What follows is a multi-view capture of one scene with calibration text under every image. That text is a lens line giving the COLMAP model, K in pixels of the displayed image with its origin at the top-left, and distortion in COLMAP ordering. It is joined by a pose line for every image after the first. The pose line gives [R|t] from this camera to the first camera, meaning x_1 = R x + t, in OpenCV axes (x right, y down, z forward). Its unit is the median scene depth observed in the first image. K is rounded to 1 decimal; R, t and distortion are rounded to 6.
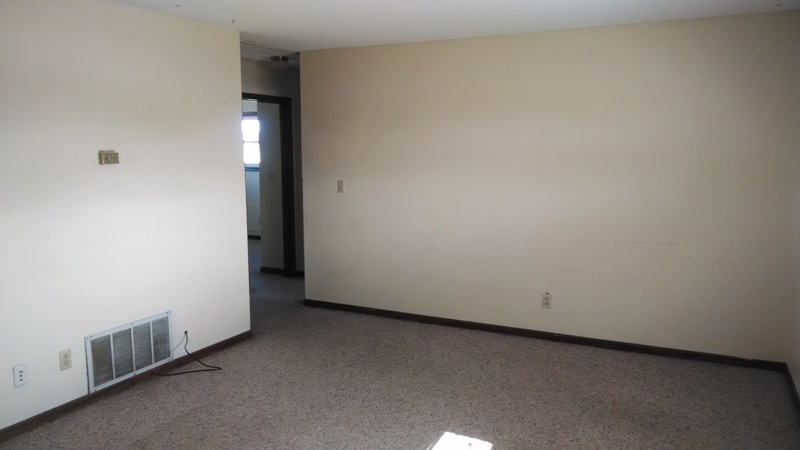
lens RADIAL K [[610.8, 0, 400.0], [0, 610.8, 225.0], [0, 0, 1]] dist [0.064380, -0.108440]
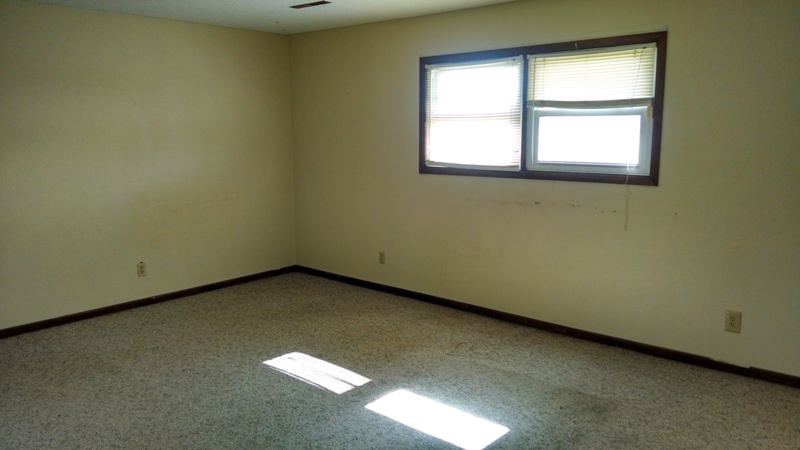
lens RADIAL K [[610.8, 0, 400.0], [0, 610.8, 225.0], [0, 0, 1]] dist [0.064380, -0.108440]
pose [[0.258389, -0.151966, 0.954013, -0.769636], [0.130996, 0.983940, 0.121253, -0.026447], [-0.957118, 0.093642, 0.274146, 0.323788]]
